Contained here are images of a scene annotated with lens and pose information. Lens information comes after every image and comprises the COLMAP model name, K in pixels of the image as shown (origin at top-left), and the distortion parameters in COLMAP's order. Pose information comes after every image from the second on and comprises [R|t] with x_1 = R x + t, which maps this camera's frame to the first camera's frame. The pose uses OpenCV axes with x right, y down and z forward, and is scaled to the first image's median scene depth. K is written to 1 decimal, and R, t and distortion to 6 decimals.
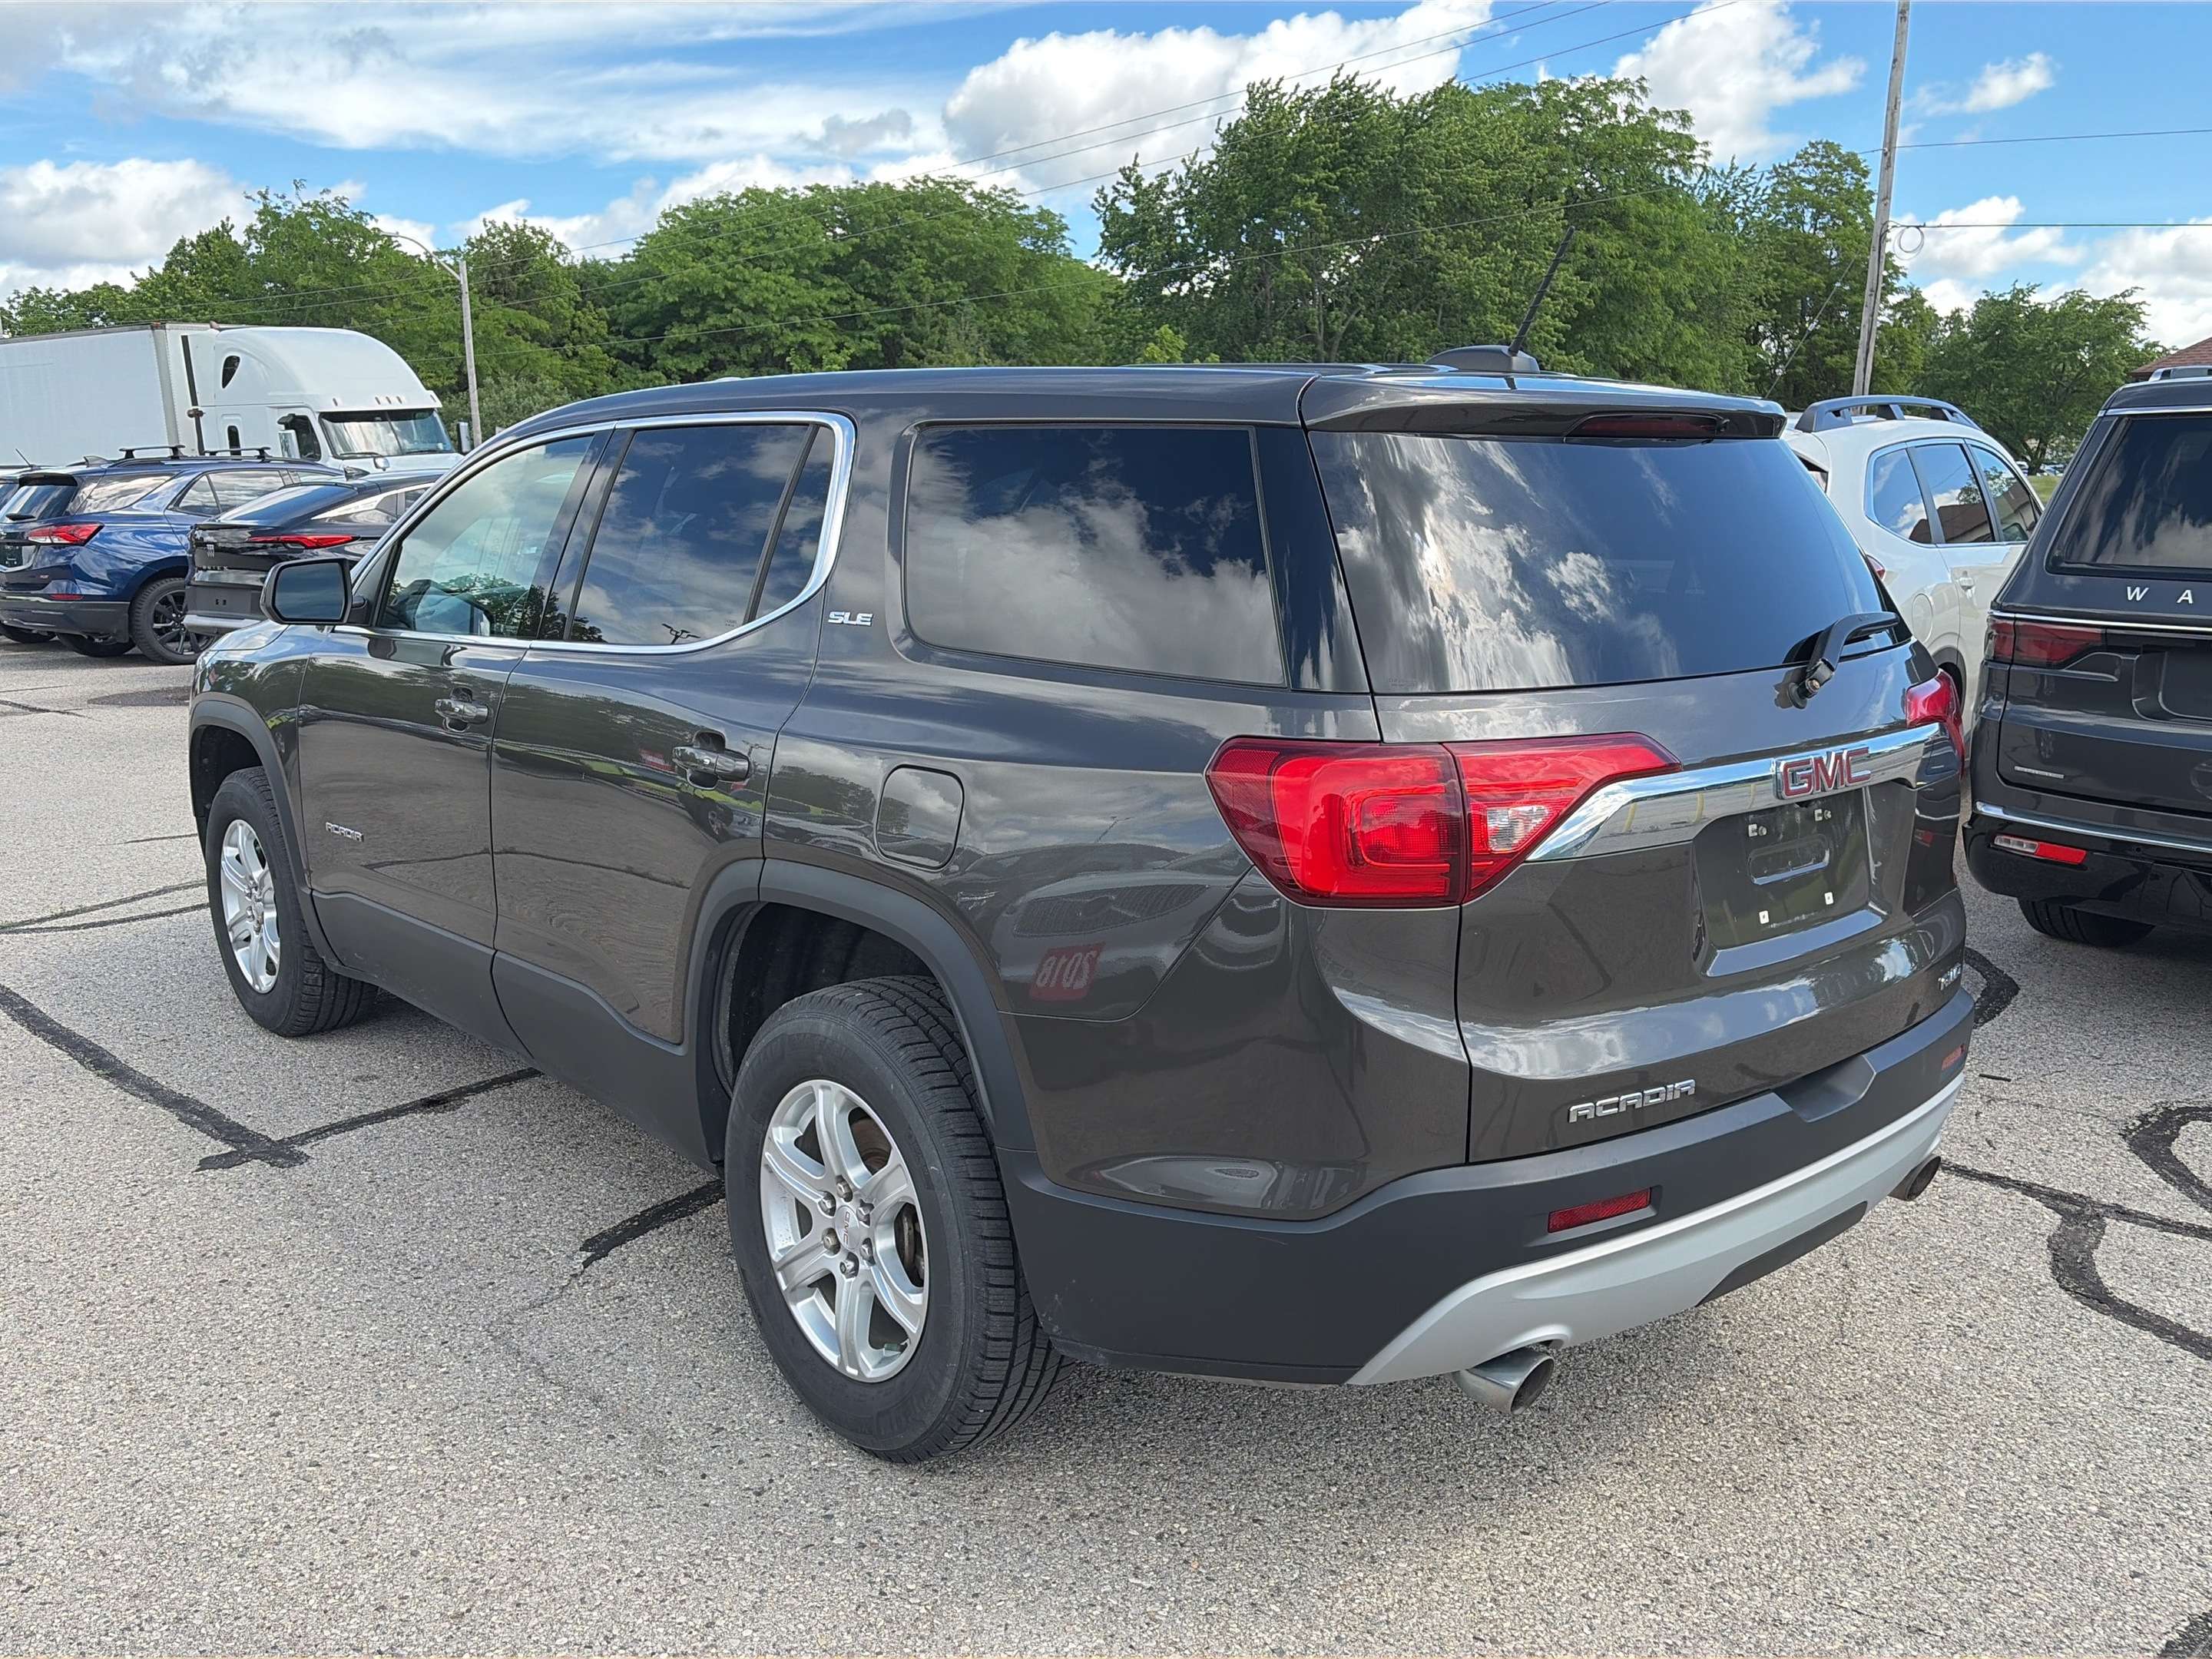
lens RADIAL K [[2014.3, 0, 1106.0], [0, 2014.3, 829.5], [0, 0, 1]] dist [0.043269, -0.004322]
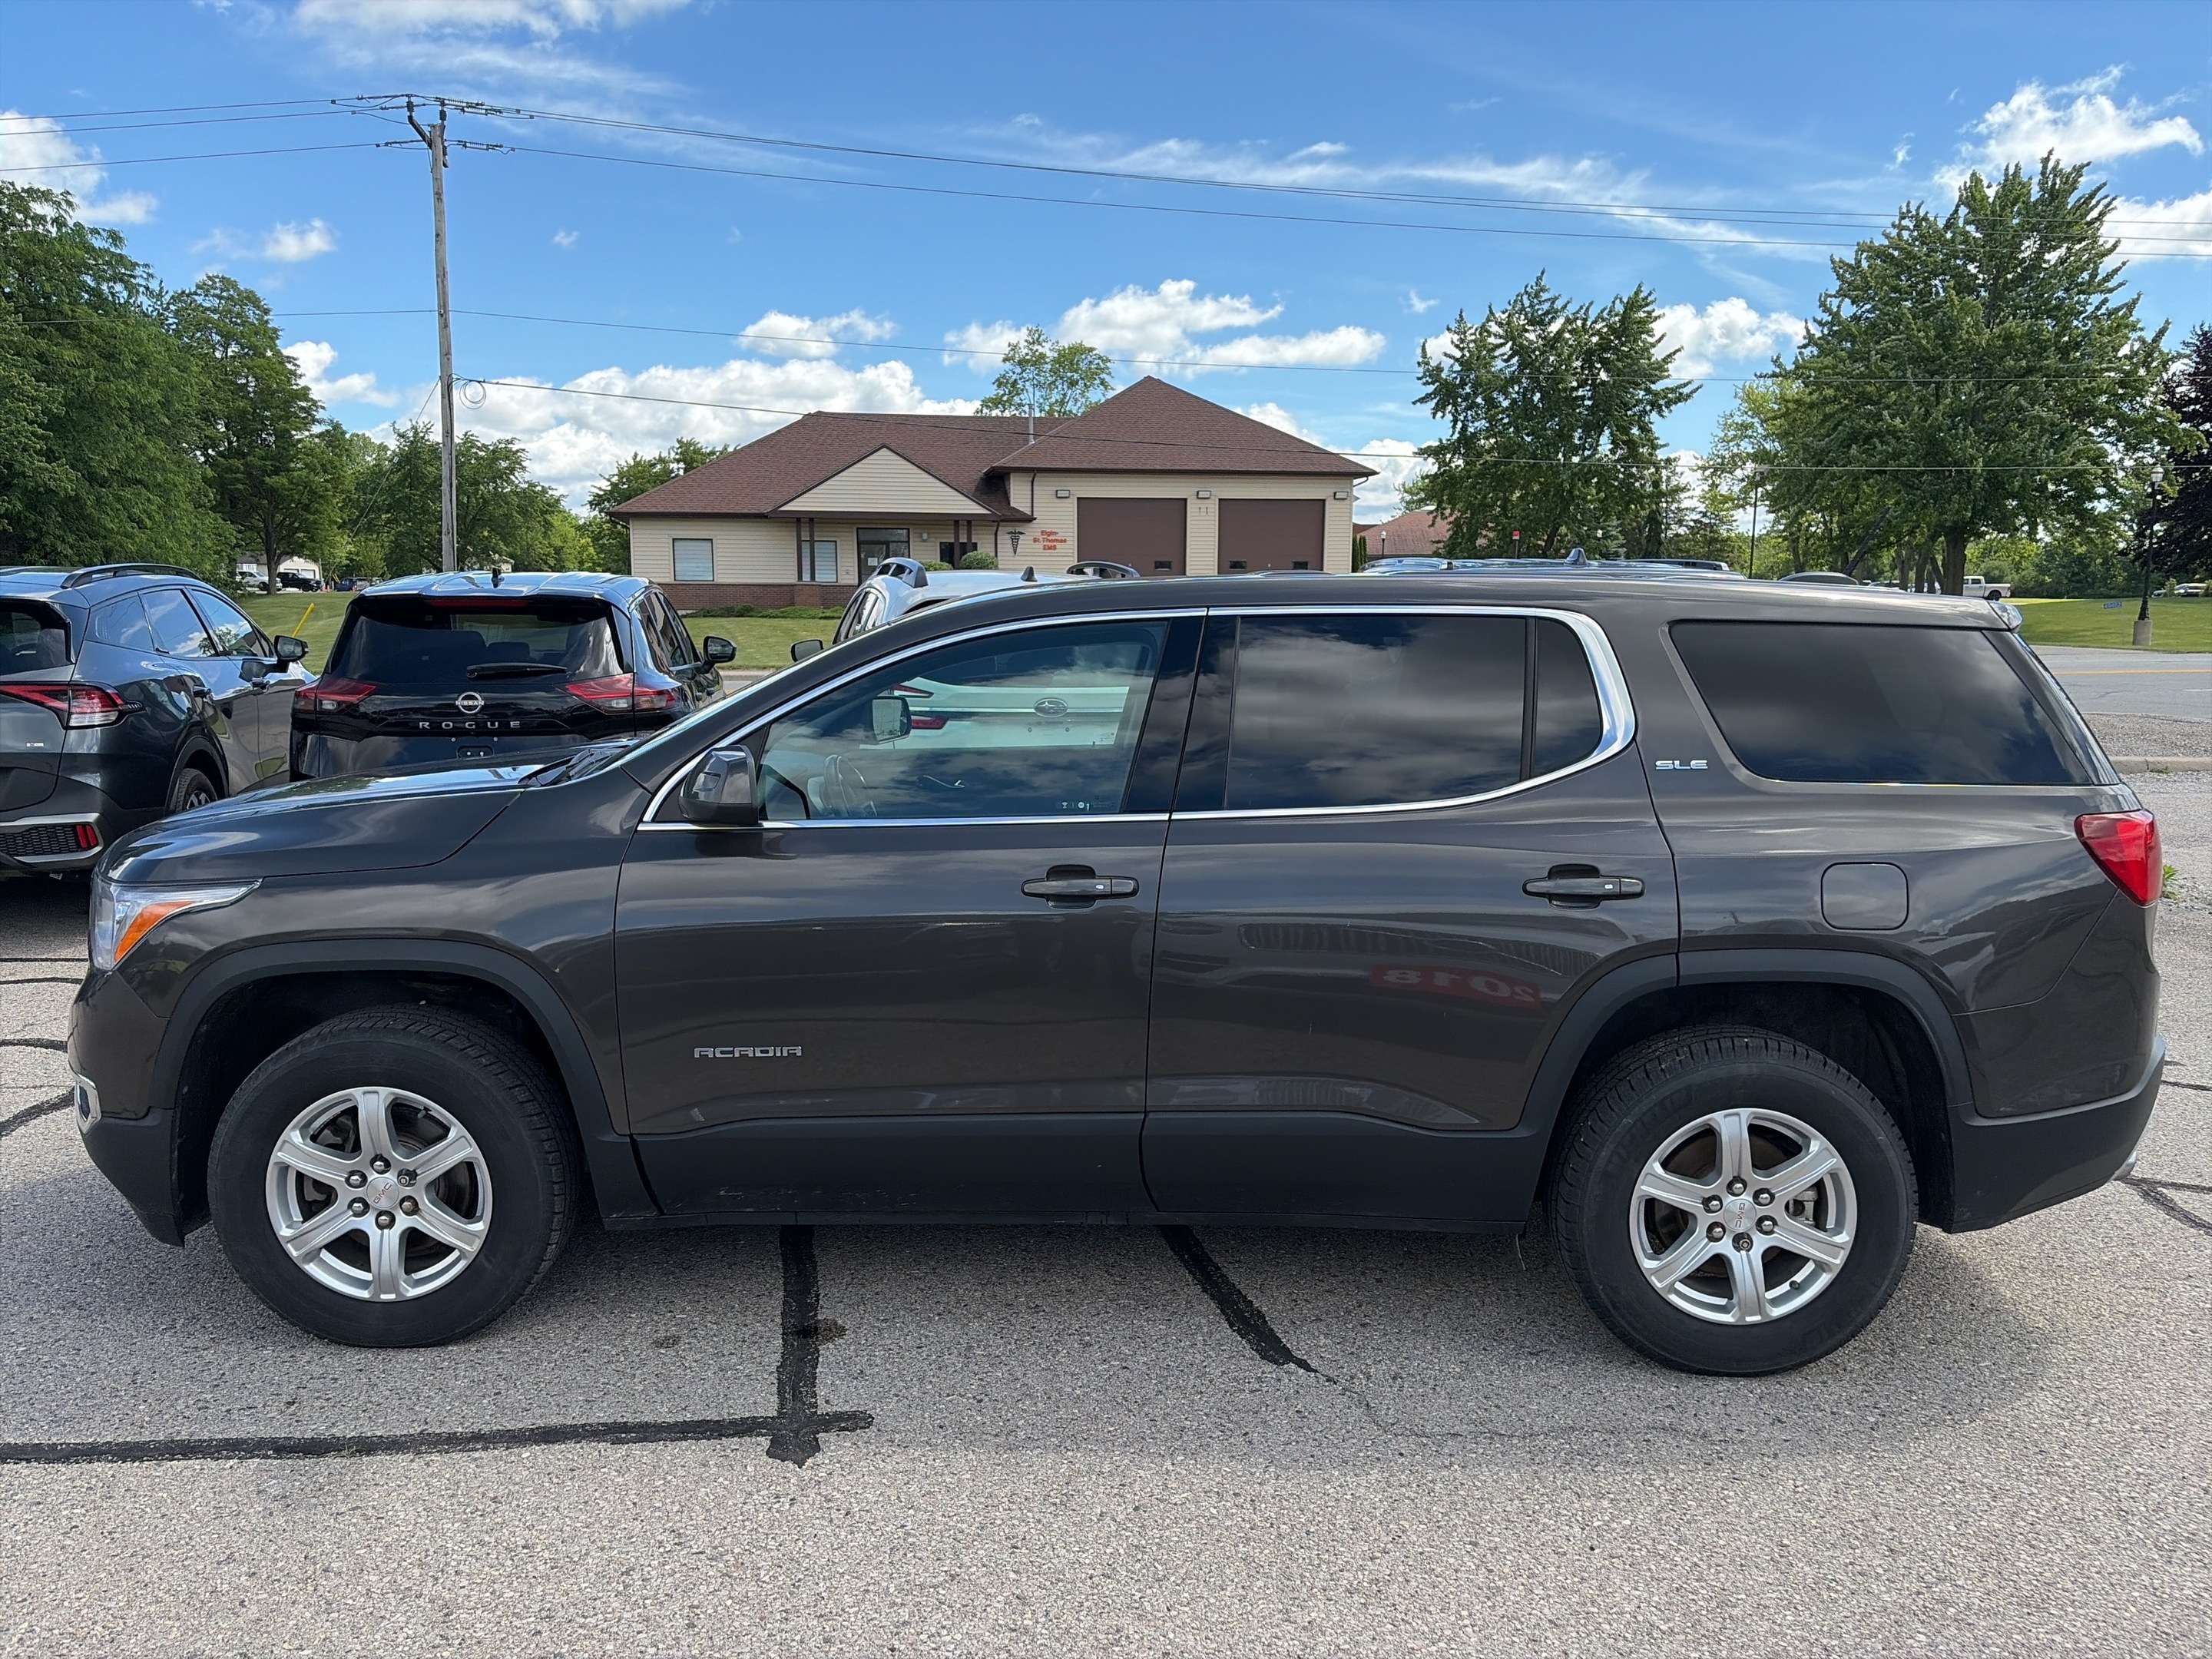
lens RADIAL K [[1819.7, 0, 1106.0], [0, 1819.7, 829.5], [0, 0, 1]] dist [0.092369, -0.173548]
pose [[0.606205, -0.095723, 0.789527, -0.172306], [0.123943, 0.991972, 0.025103, -0.018211], [-0.785592, 0.082639, 0.613202, 0.072782]]
